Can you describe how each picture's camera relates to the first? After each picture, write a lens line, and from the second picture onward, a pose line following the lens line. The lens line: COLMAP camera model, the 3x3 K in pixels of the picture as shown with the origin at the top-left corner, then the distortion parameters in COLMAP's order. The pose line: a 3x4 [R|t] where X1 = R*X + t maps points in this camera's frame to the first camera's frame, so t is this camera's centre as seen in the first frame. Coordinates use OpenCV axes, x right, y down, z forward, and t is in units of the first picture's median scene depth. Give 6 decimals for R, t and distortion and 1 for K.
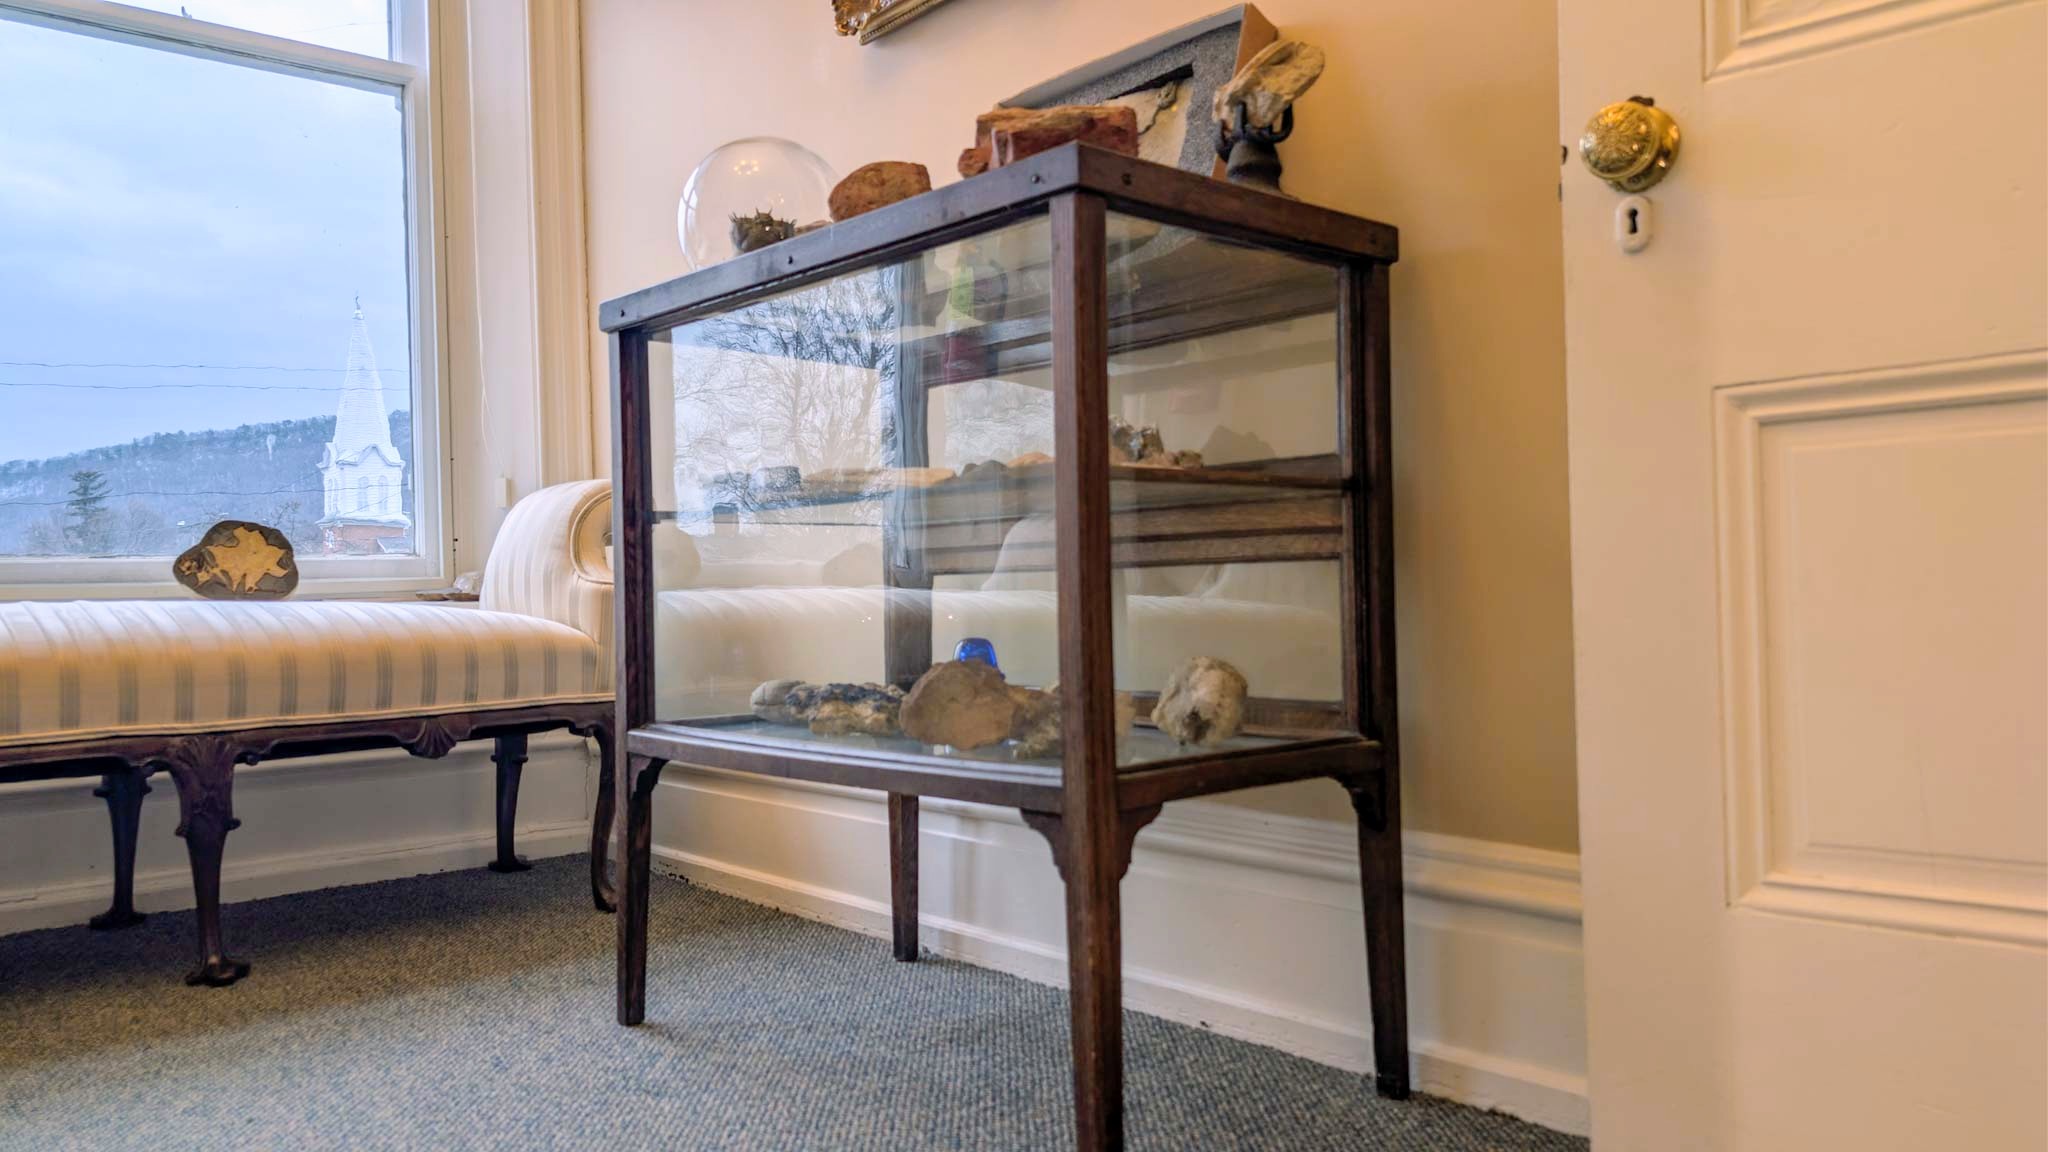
lens RADIAL K [[1463.5, 0, 1024.0], [0, 1463.5, 576.0], [0, 0, 1]] dist [0.039359, 0.002810]
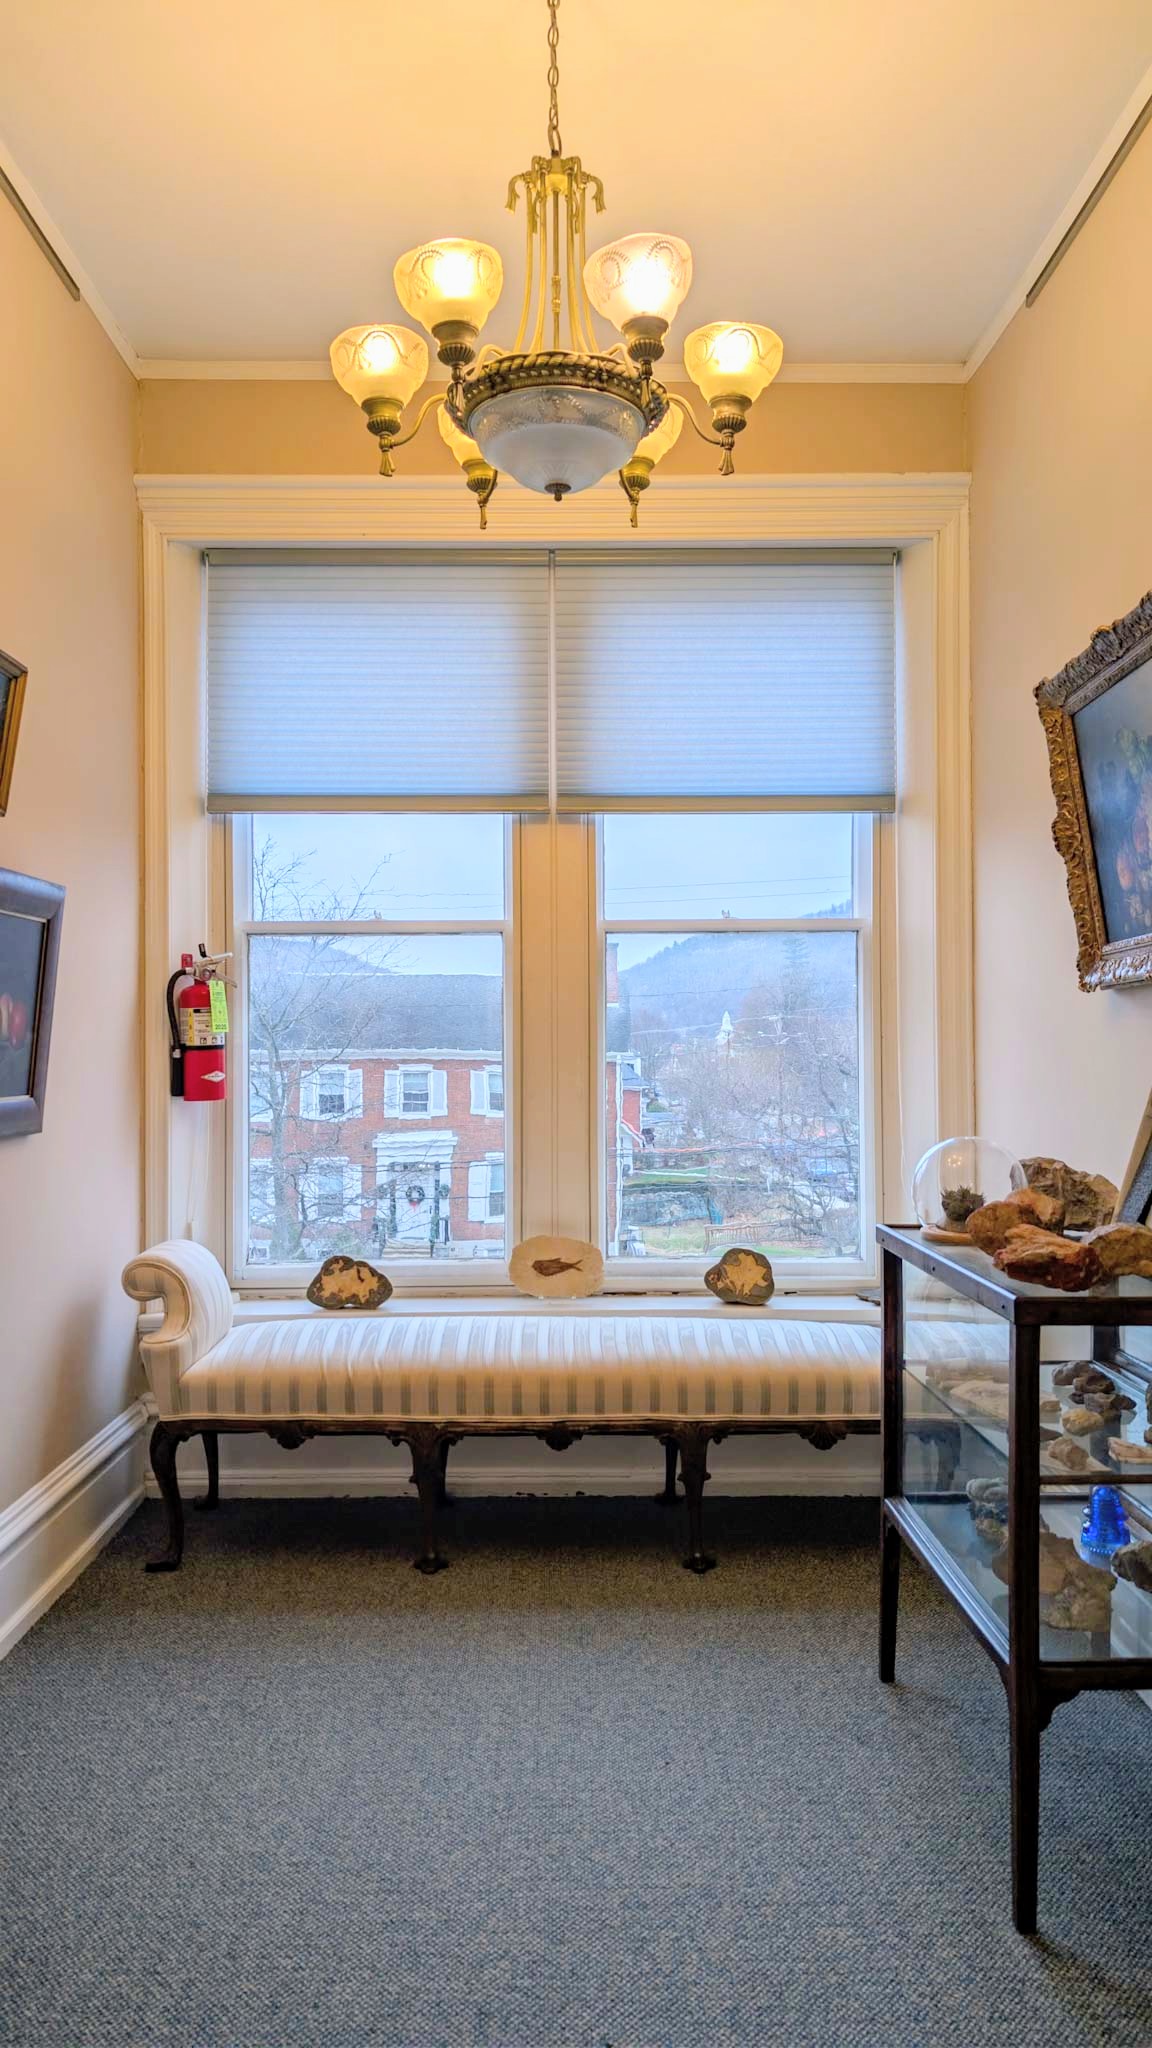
lens RADIAL K [[1477.2, 0, 576.0], [0, 1477.2, 1024.0], [0, 0, 1]] dist [-0.045602, -0.000449]
pose [[0.757961, 0.015276, -0.652121, 0.423691], [-0.014530, 0.999873, 0.006534, -0.348951], [0.652138, 0.004523, 0.758086, -0.351216]]
